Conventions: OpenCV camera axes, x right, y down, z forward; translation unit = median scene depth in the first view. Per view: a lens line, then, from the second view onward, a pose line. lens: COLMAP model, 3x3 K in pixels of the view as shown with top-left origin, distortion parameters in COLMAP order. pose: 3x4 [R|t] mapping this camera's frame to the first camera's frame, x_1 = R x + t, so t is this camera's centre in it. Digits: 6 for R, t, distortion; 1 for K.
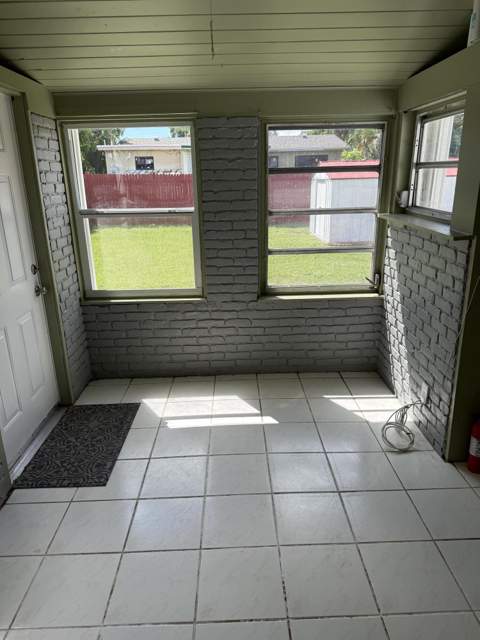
lens RADIAL K [[450.6, 0, 240.0], [0, 450.6, 320.0], [0, 0, 1]] dist [0.091762, -0.121188]
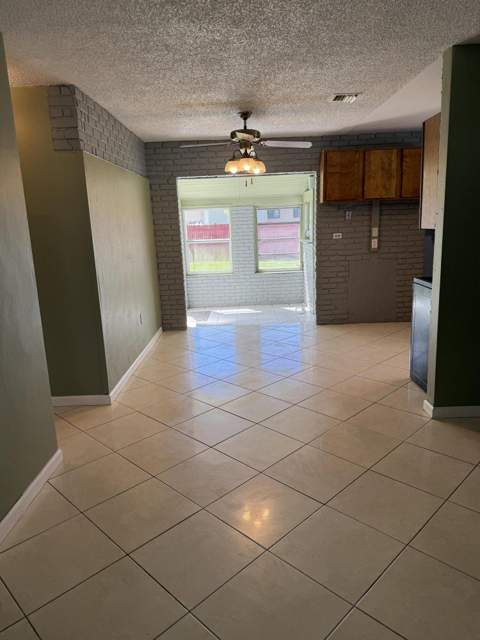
lens RADIAL K [[450.6, 0, 240.0], [0, 450.6, 320.0], [0, 0, 1]] dist [0.091762, -0.121188]
pose [[0.999642, -0.010563, -0.024573, 0.014023], [0.008057, 0.994963, -0.099922, 0.468285], [0.025505, 0.099688, 0.994692, -1.506259]]
